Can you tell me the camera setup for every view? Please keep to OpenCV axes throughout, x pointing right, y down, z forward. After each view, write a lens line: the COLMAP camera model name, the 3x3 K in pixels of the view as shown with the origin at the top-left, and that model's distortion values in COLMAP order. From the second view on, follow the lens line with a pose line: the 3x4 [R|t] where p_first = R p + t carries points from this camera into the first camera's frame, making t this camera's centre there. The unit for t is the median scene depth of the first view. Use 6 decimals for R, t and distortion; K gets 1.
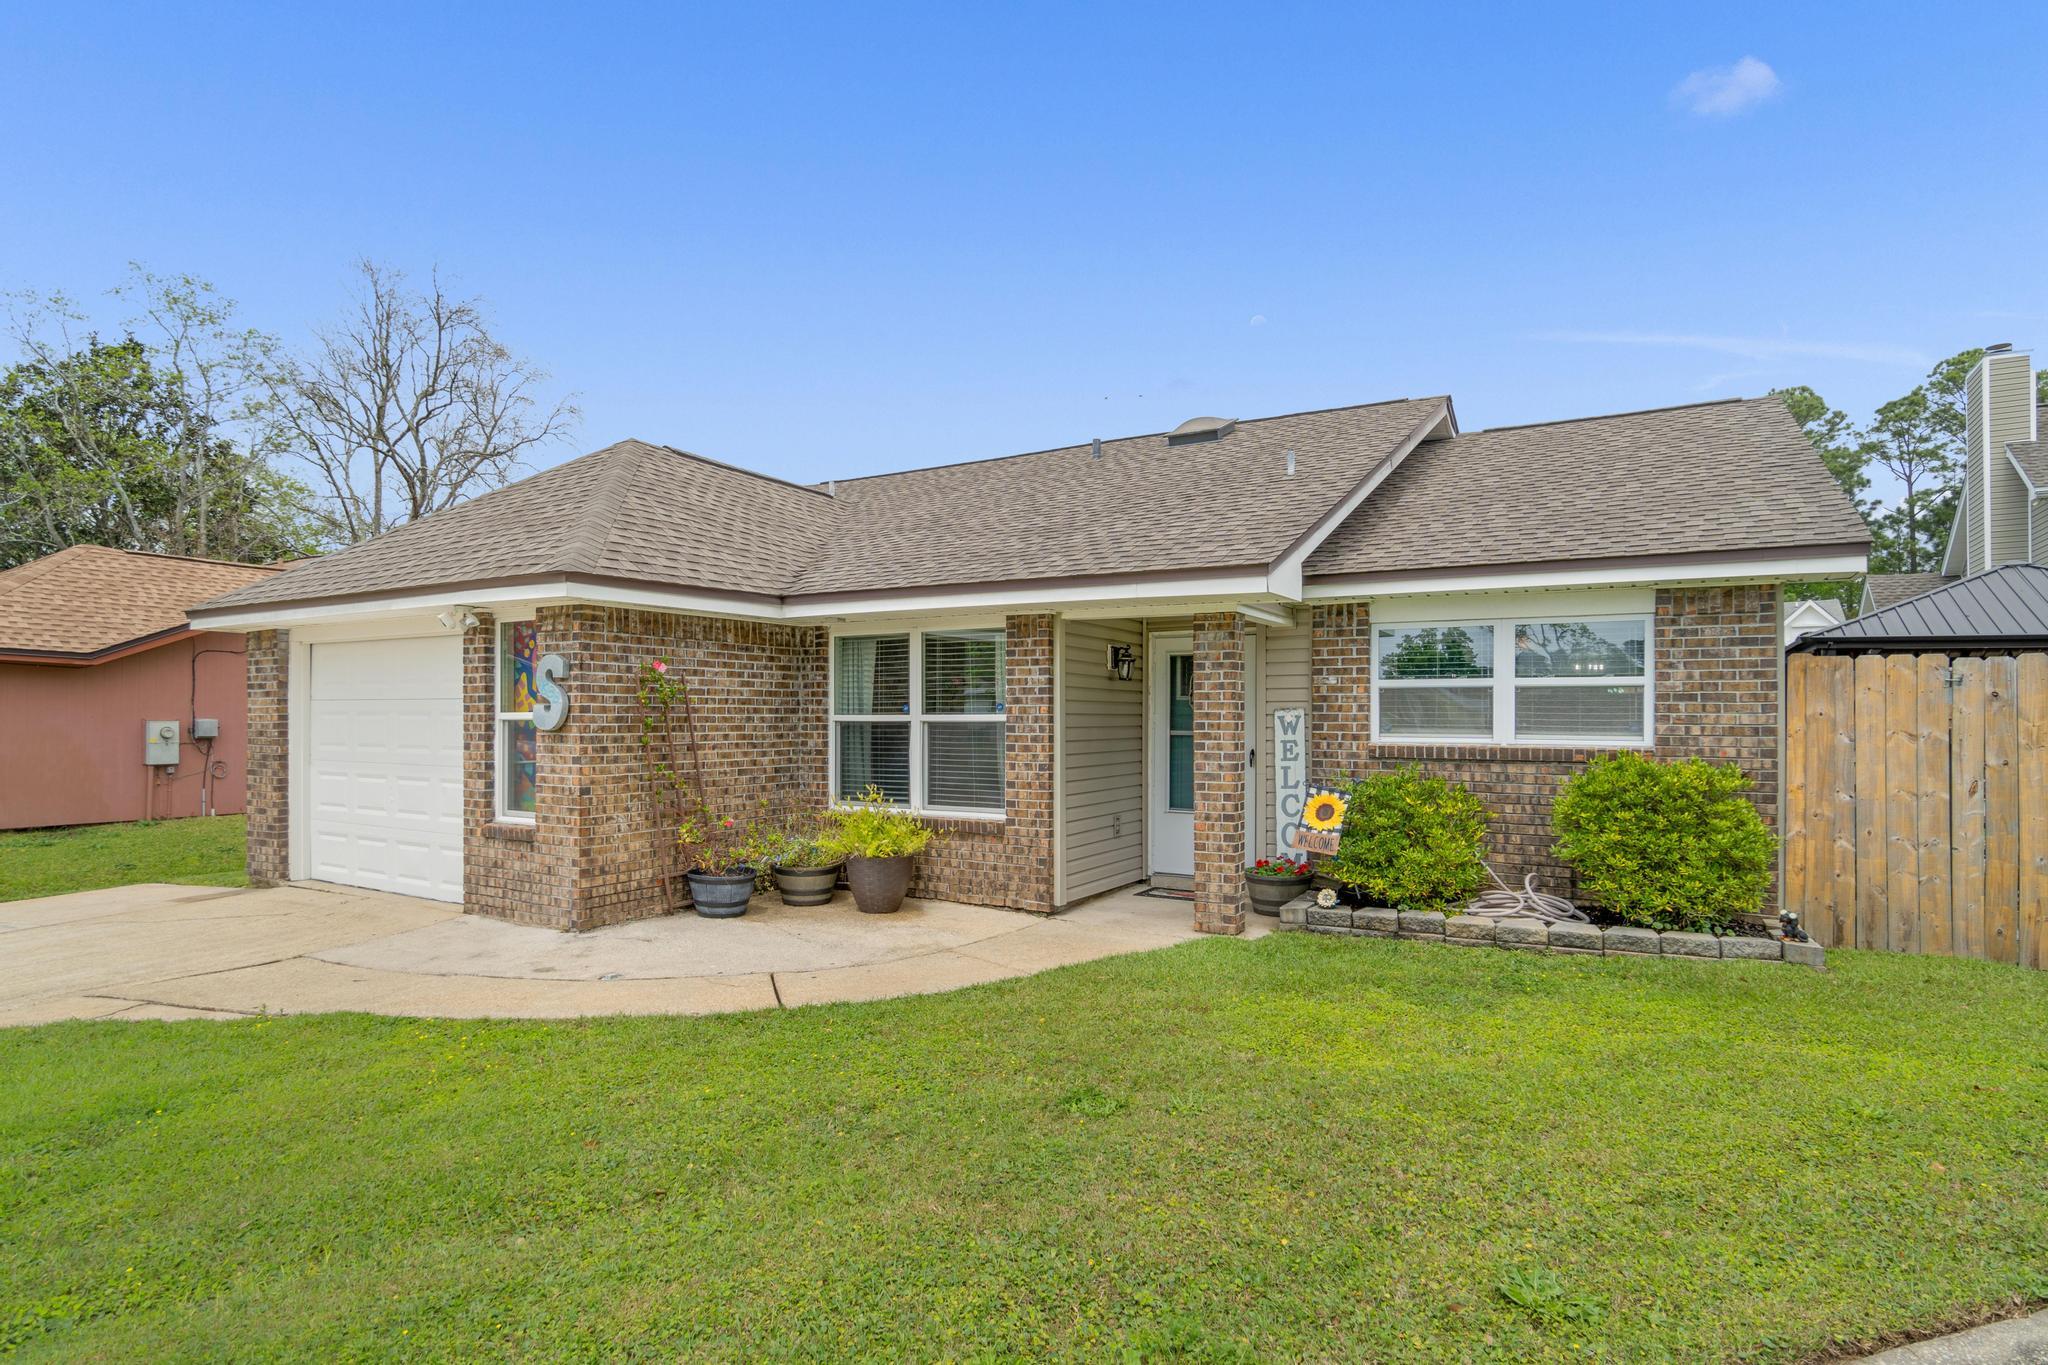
lens RADIAL K [[1079.9, 0, 1027.3], [0, 1079.9, 711.8], [0, 0, 1]] dist [0.007106, 0.001289]
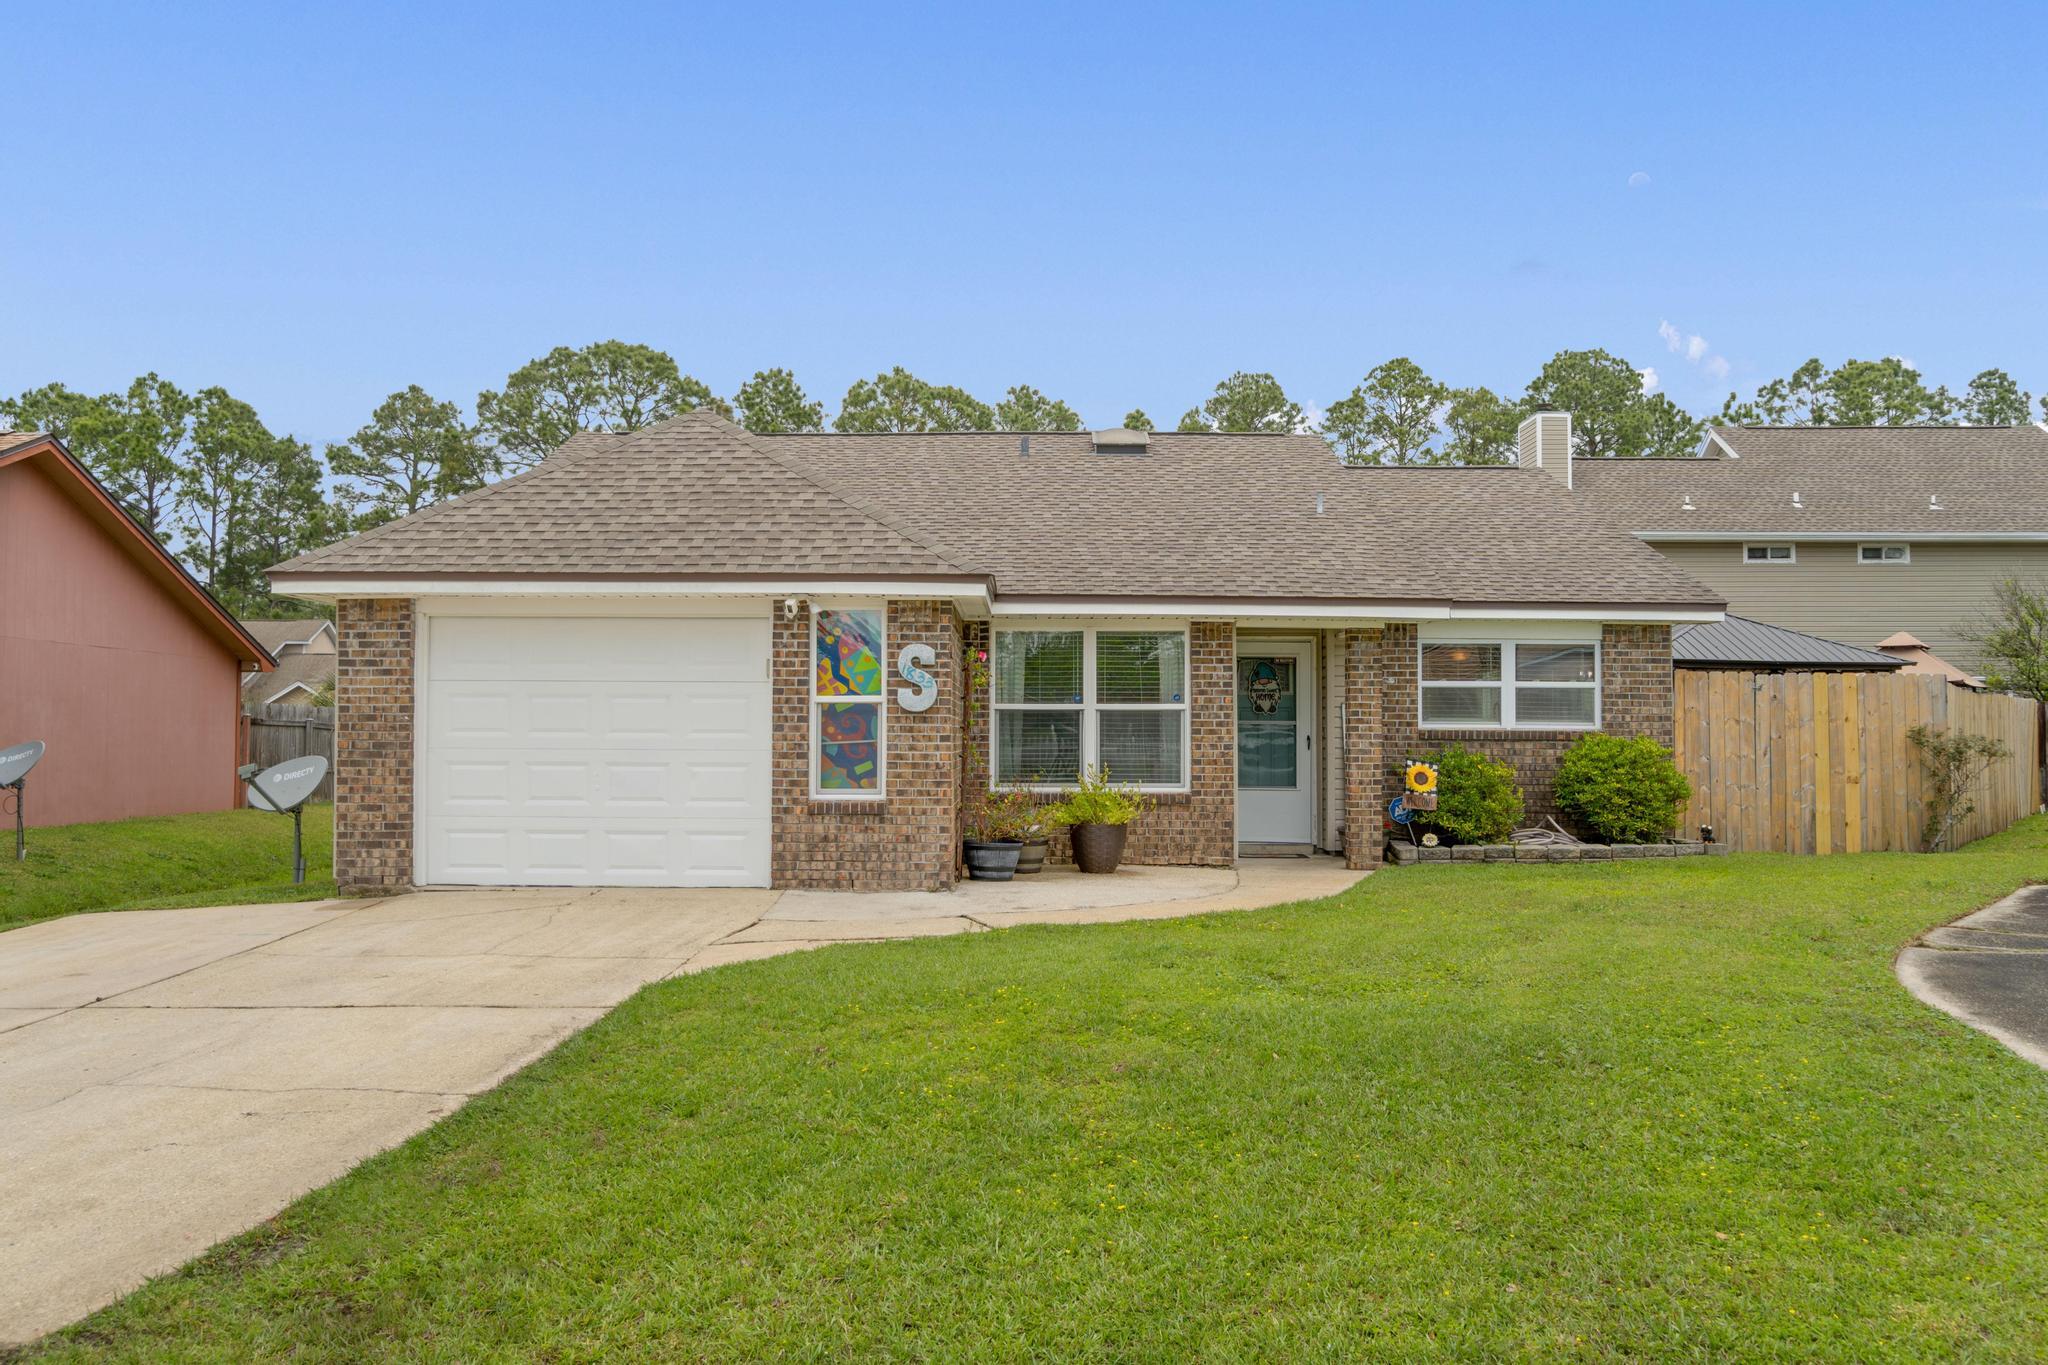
lens RADIAL K [[1598.0, 0, 1021.8], [0, 1598.0, 687.8], [0, 0, 1]] dist [0.013033, 0.002001]
pose [[0.858819, 0.017198, 0.511991, -1.160818], [-0.004966, 0.999669, -0.025248, 0.032614], [-0.512255, 0.019141, 0.858620, -0.455584]]
